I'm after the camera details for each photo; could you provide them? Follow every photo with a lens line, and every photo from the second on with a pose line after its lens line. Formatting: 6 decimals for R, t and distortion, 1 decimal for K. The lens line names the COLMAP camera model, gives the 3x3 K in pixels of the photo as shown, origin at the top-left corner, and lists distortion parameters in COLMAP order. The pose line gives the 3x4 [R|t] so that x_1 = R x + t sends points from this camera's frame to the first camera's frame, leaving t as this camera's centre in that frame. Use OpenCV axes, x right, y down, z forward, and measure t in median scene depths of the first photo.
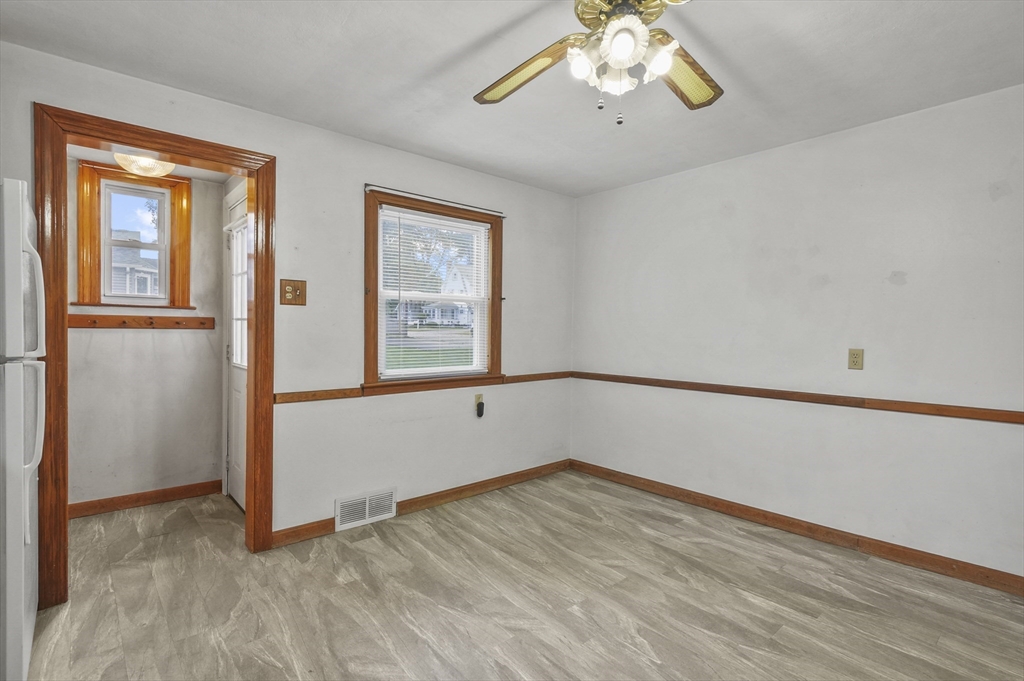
lens RADIAL K [[502.4, 0, 508.7], [0, 502.4, 328.6], [0, 0, 1]] dist [0.000581, 0.000182]
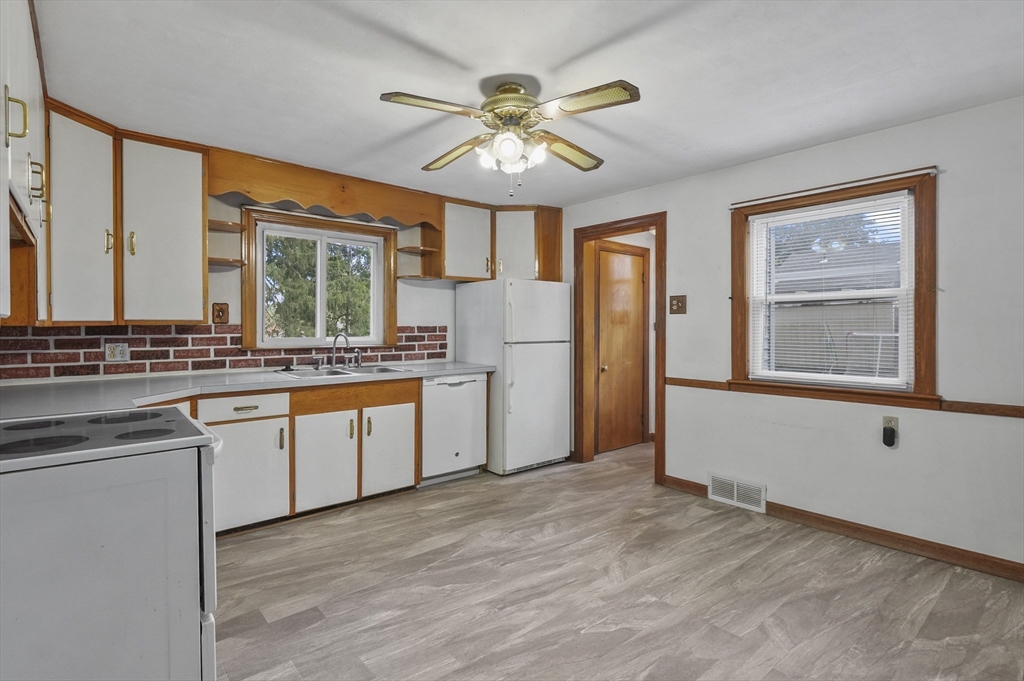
lens RADIAL K [[502.4, 0, 508.7], [0, 502.4, 328.6], [0, 0, 1]] dist [0.000581, 0.000182]
pose [[-0.011070, -0.006786, -0.999916, 0.961136], [0.001862, 0.999975, -0.006807, 0.001140], [0.999937, -0.001937, -0.011057, 0.579346]]
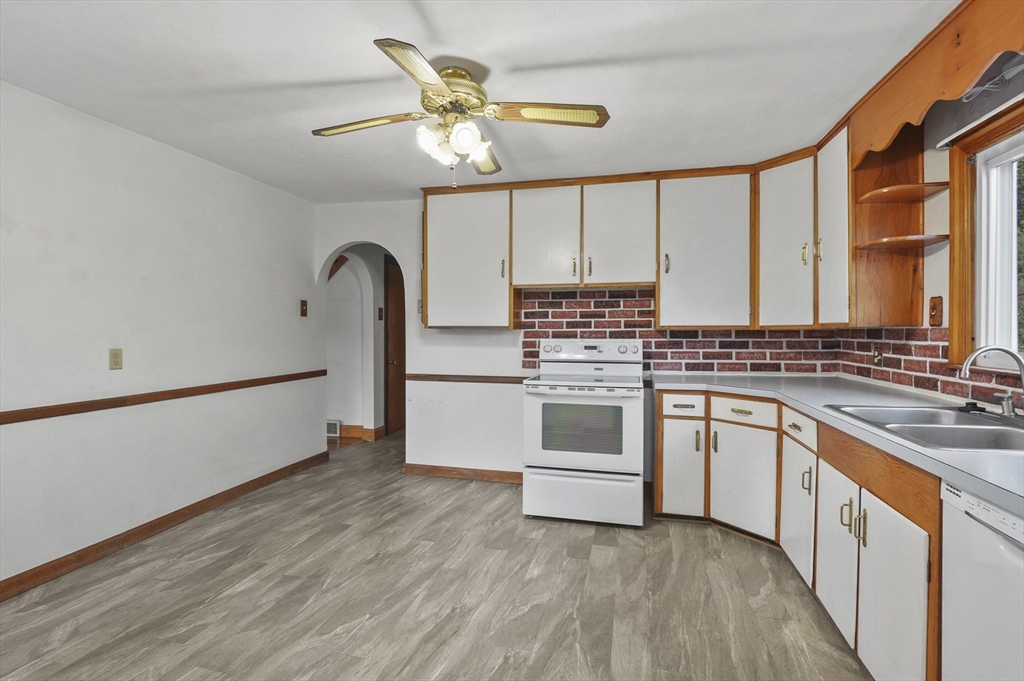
lens RADIAL K [[502.4, 0, 508.7], [0, 502.4, 328.6], [0, 0, 1]] dist [0.000581, 0.000182]
pose [[-0.569695, -0.011381, 0.821777, -0.578642], [-0.012172, 0.999911, 0.005409, -0.013965], [-0.821766, -0.006921, -0.569783, 0.955612]]
